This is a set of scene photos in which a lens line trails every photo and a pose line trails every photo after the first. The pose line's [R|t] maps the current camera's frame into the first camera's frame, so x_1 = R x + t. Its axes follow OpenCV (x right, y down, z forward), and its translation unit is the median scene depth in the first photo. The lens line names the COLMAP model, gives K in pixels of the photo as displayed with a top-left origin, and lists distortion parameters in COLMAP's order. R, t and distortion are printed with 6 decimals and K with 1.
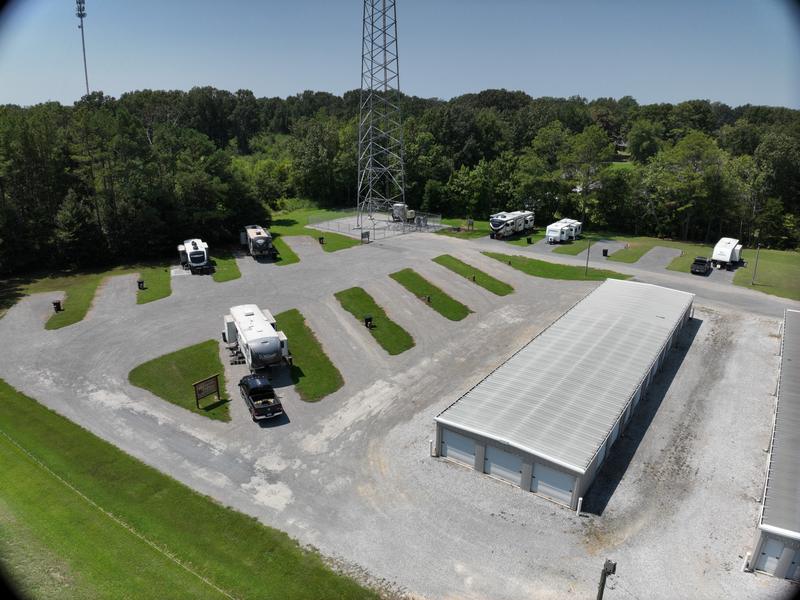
lens RADIAL K [[575.8, 0, 400.0], [0, 575.8, 300.0], [0, 0, 1]] dist [-0.112019, -0.003025]
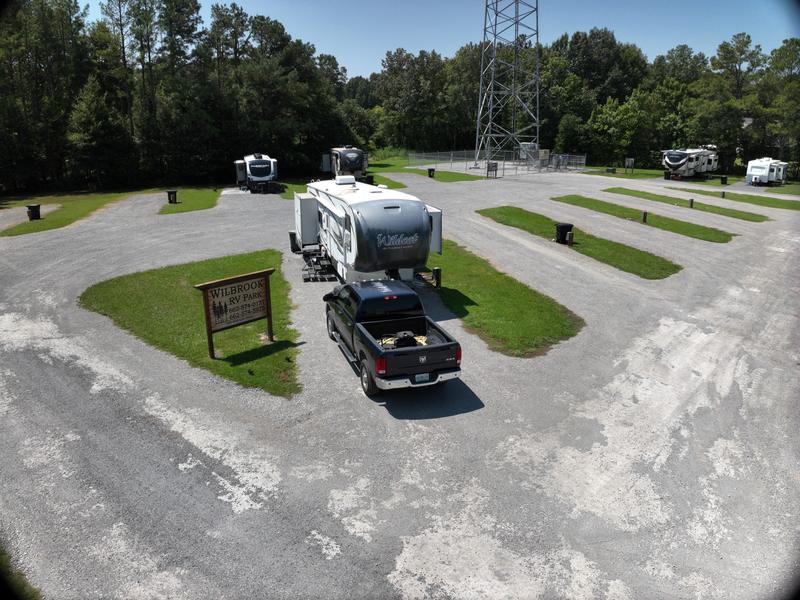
lens RADIAL K [[575.8, 0, 400.0], [0, 575.8, 300.0], [0, 0, 1]] dist [-0.112019, -0.003025]
pose [[0.992044, 0.035563, -0.120764, -0.149987], [-0.037265, 0.999235, -0.011866, 0.119282], [0.120250, 0.016272, 0.992610, 0.502612]]
